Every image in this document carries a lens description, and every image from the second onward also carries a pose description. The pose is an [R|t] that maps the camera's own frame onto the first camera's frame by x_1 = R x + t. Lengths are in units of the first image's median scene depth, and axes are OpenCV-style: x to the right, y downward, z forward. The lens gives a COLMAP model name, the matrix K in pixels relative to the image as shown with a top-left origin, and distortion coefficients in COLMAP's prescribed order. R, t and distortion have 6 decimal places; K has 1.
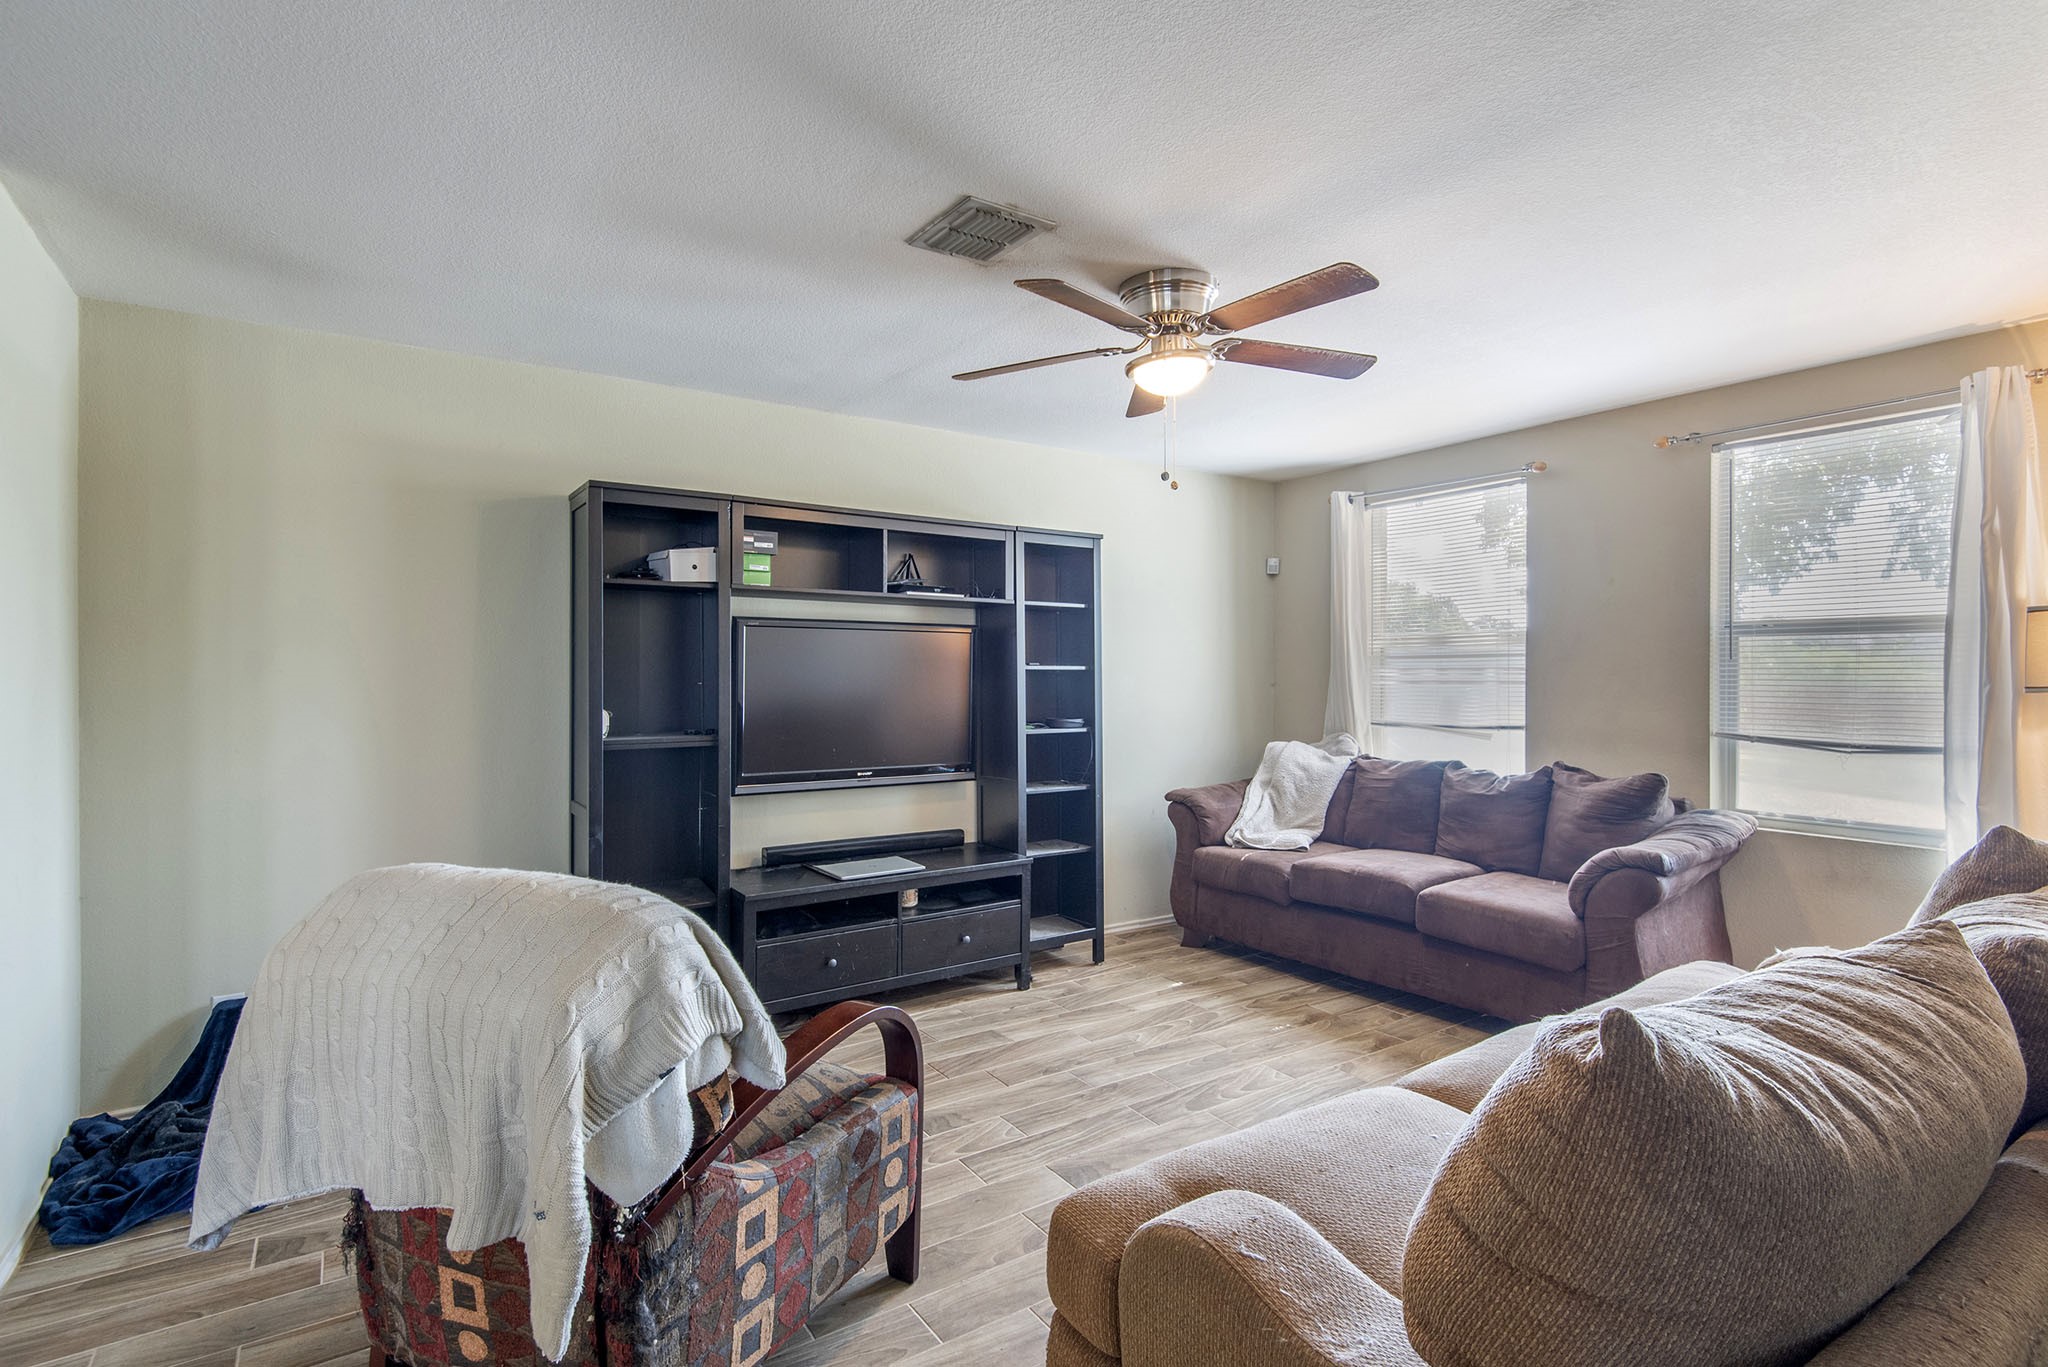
lens RADIAL K [[928.1, 0, 1024.0], [0, 928.1, 683.5], [0, 0, 1]] dist [0.030851, -0.014890]
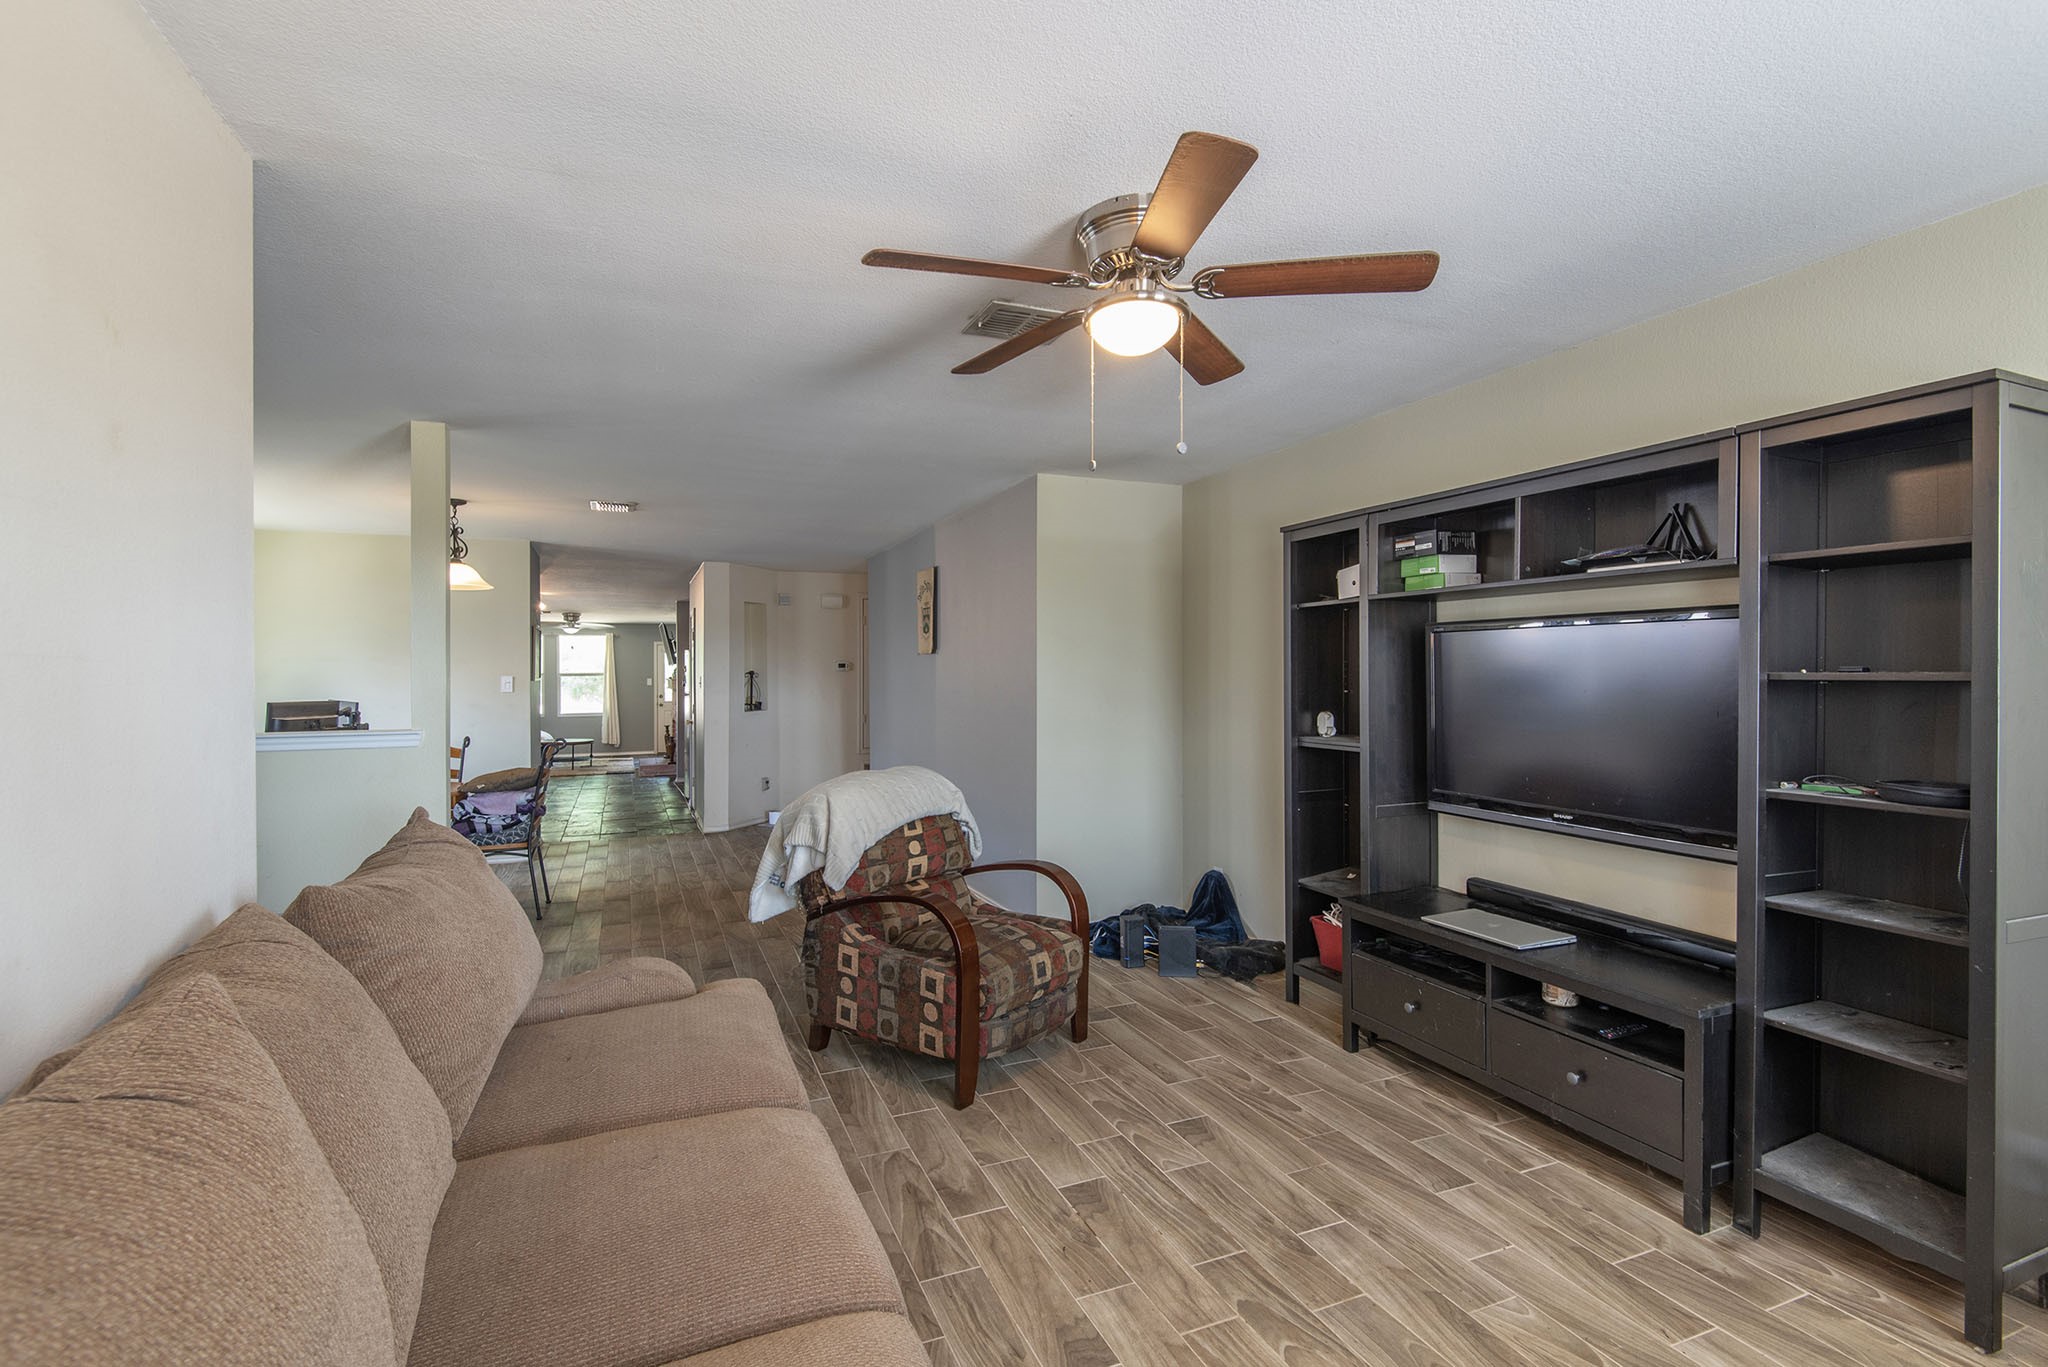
lens RADIAL K [[928.1, 0, 1024.0], [0, 928.1, 683.5], [0, 0, 1]] dist [0.030851, -0.014890]
pose [[-0.167854, 0.008363, -0.985776, 0.732708], [-0.010126, 0.999897, 0.010207, -0.015925], [0.985760, 0.011696, -0.167752, 0.772993]]
